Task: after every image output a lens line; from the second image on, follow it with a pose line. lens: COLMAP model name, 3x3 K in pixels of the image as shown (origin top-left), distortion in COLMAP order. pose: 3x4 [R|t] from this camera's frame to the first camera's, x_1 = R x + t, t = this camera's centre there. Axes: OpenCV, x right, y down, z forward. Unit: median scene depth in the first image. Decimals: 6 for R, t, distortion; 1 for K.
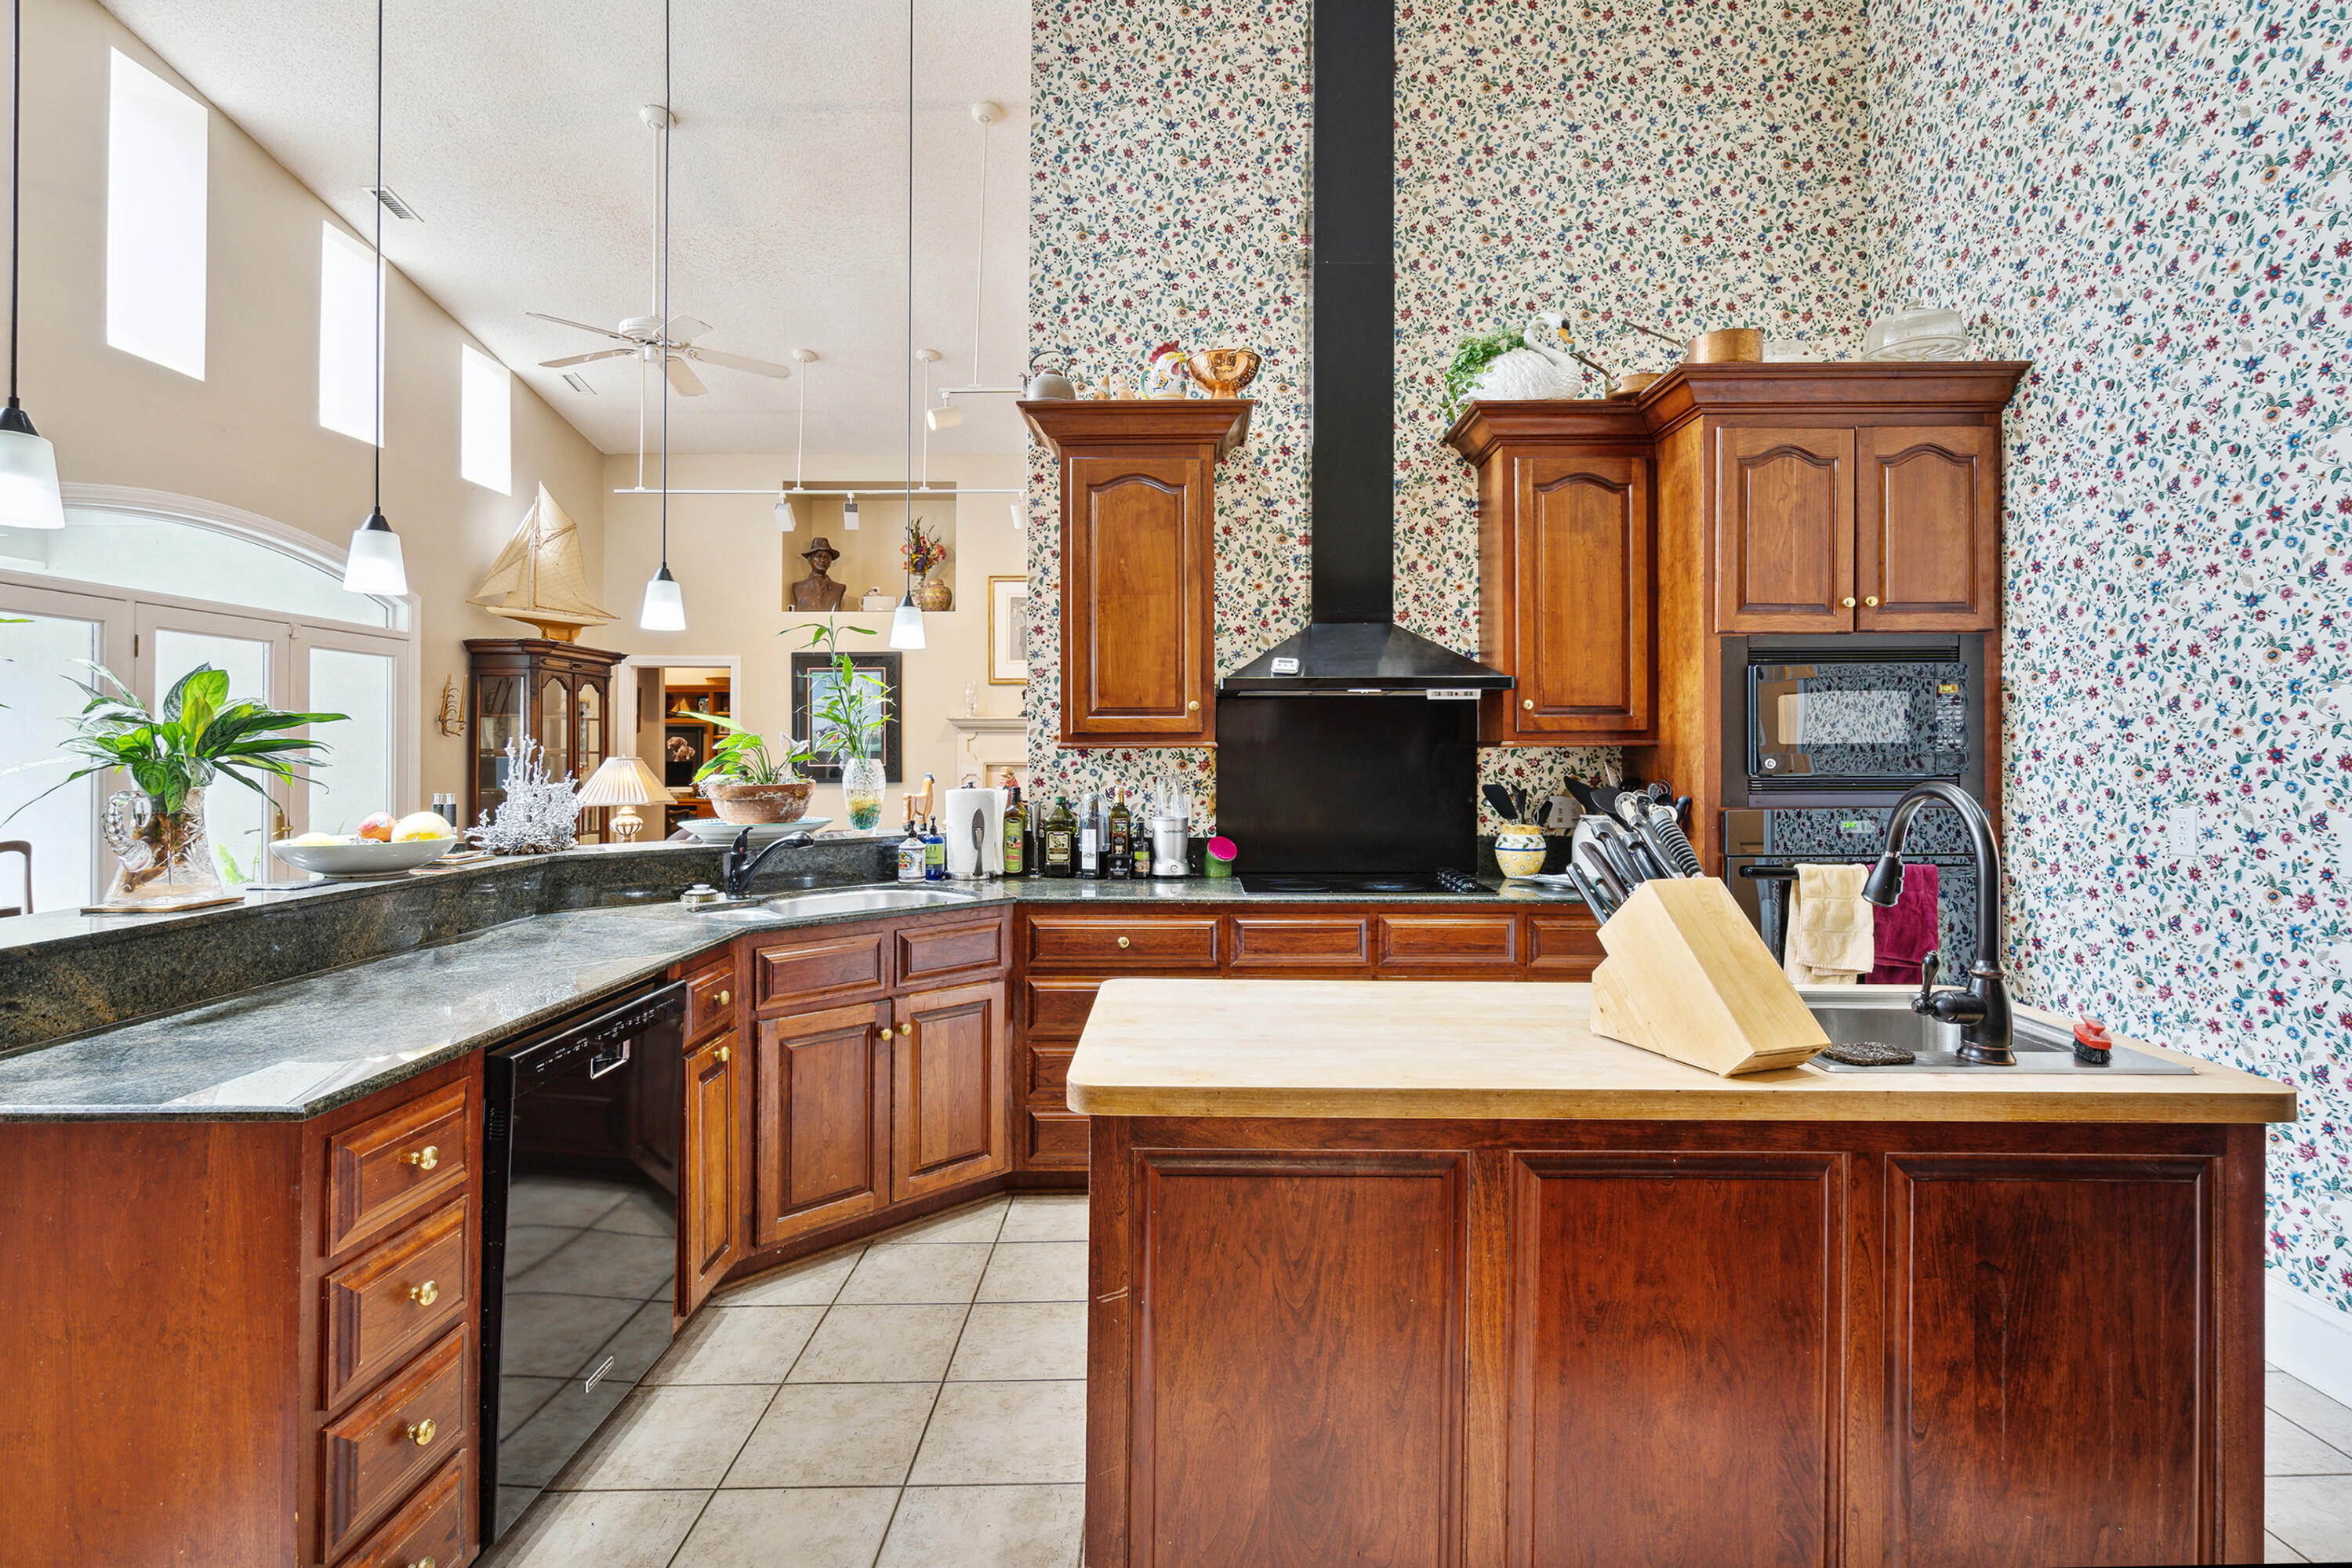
lens RADIAL K [[1125.2, 0, 1187.5], [0, 1125.2, 737.1], [0, 0, 1]] dist [-0.004778, 0.000056]
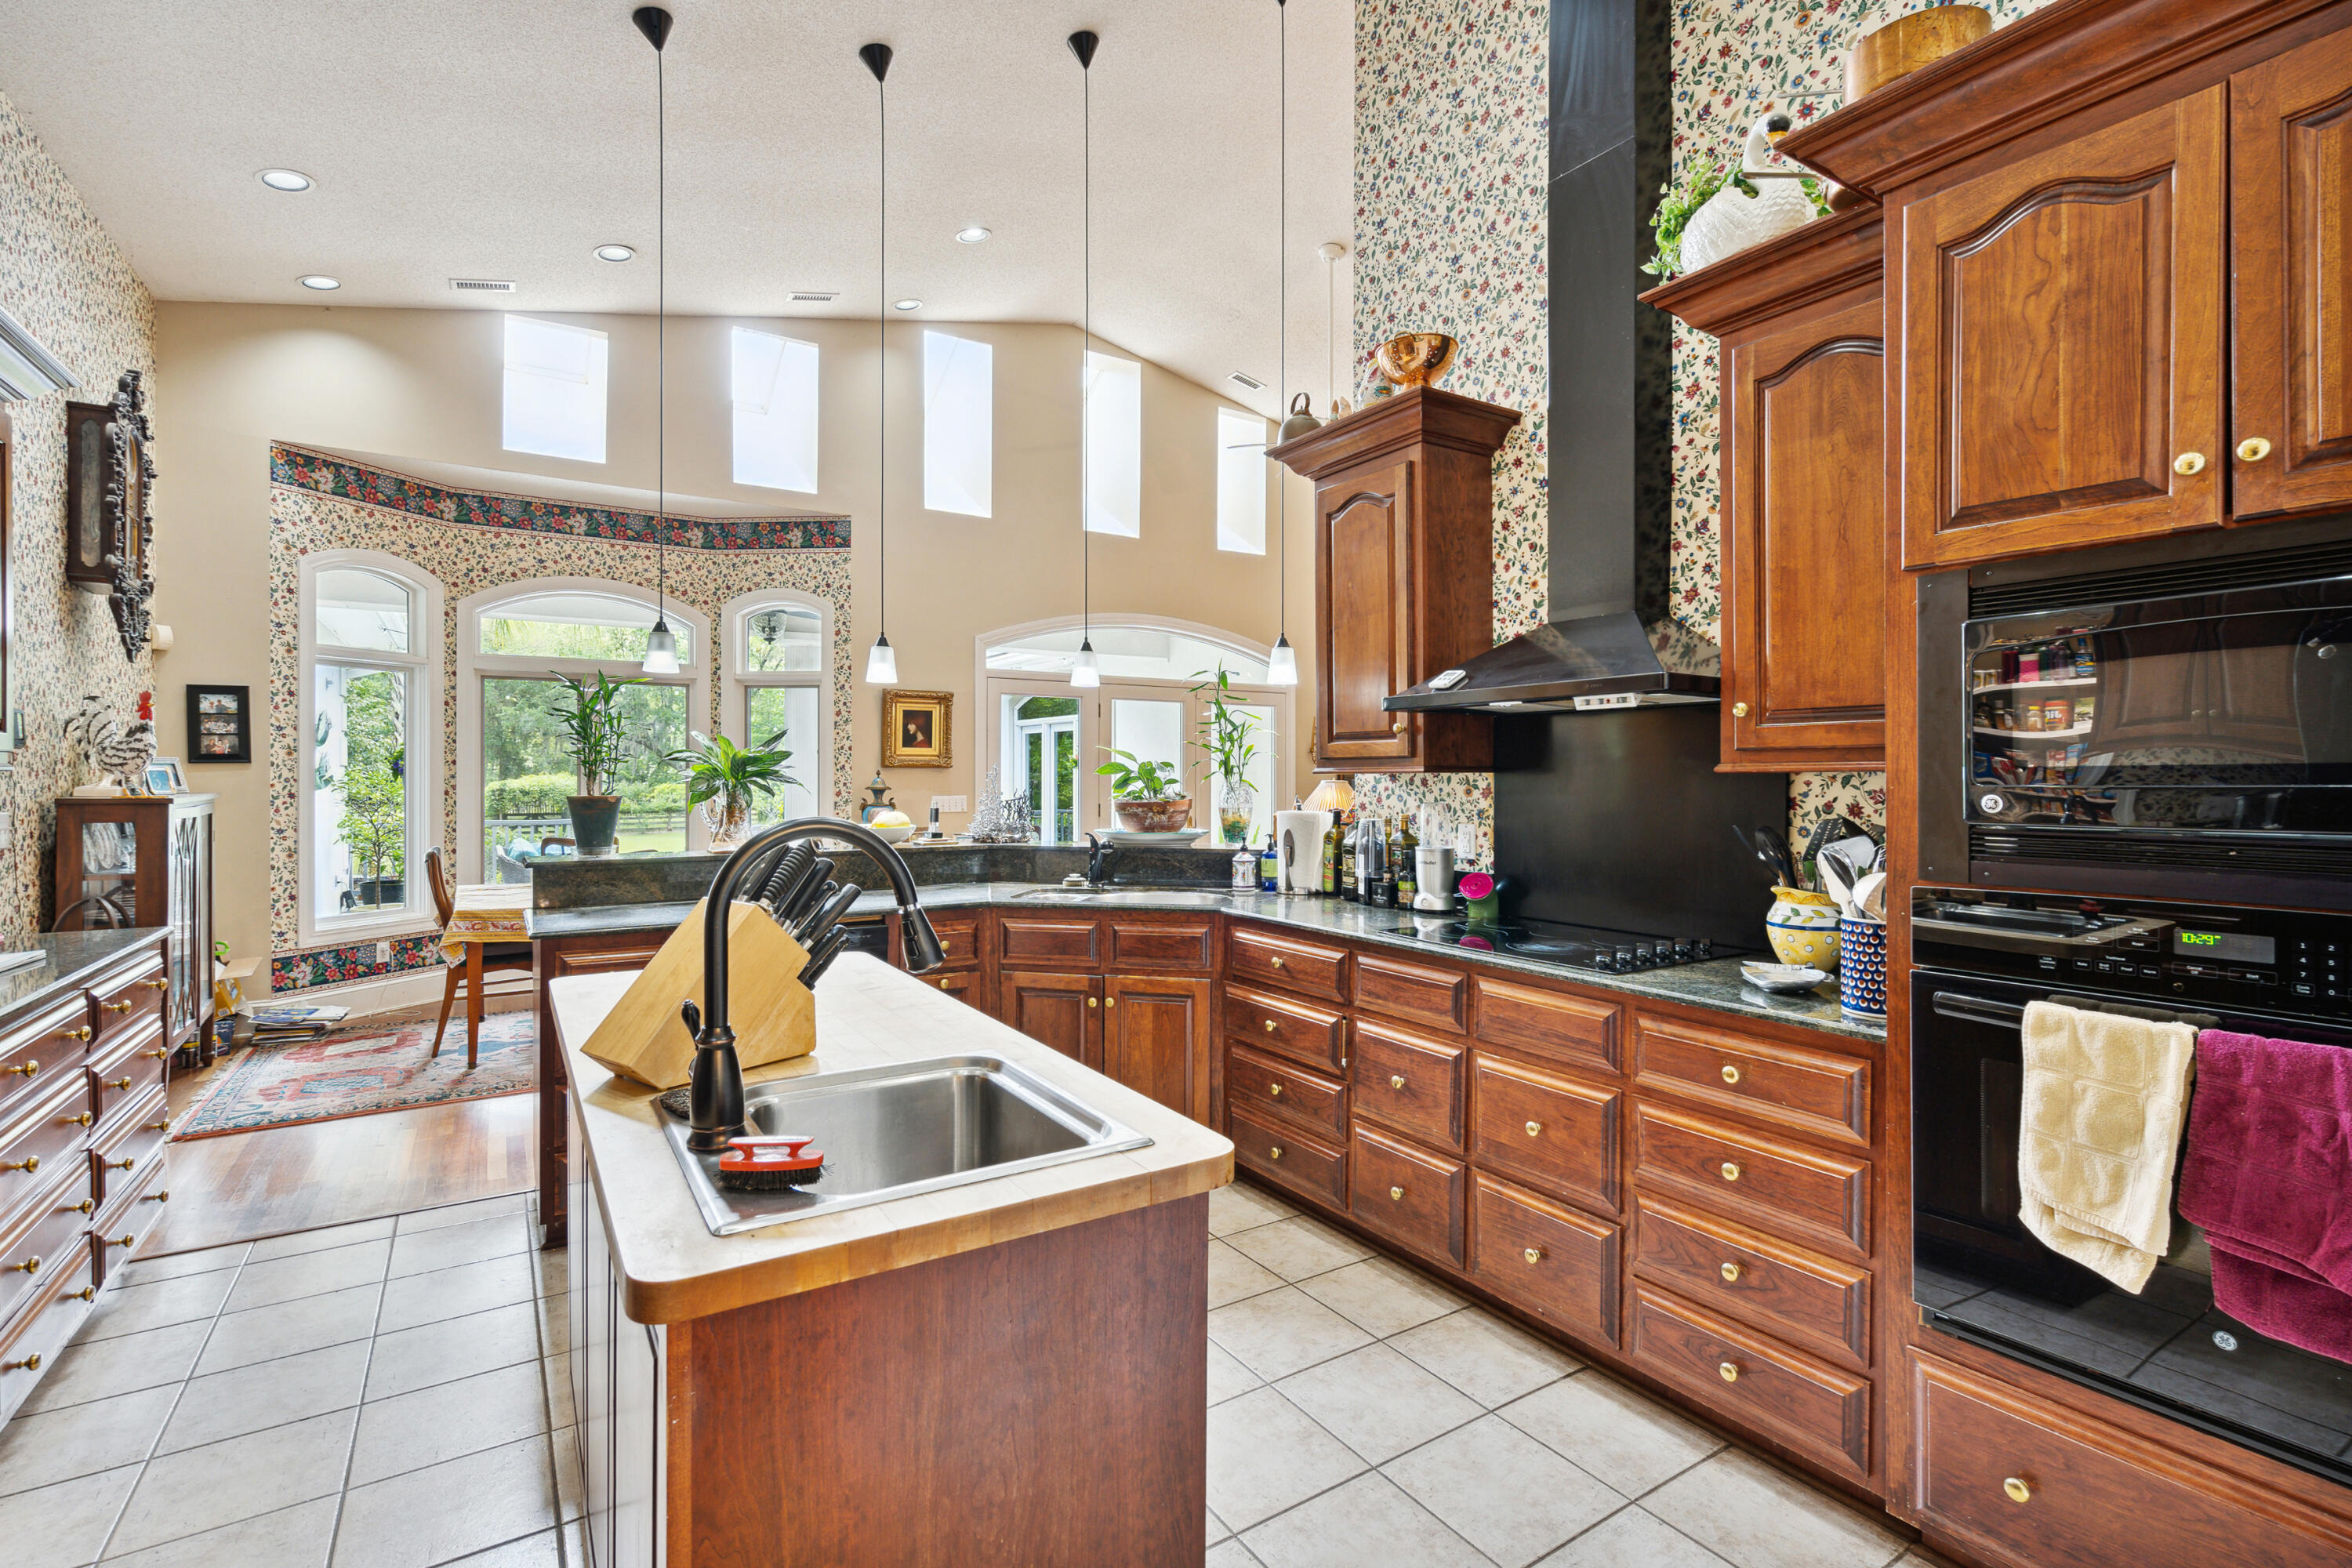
lens RADIAL K [[1072.2, 0, 1177.3], [0, 1072.2, 769.1], [0, 0, 1]] dist [-0.001851, -0.000147]
pose [[0.542084, -0.002571, -0.840320, 0.598686], [0.010830, 0.999934, 0.003926, 0.000349], [0.840254, -0.011229, 0.542076, 0.329689]]
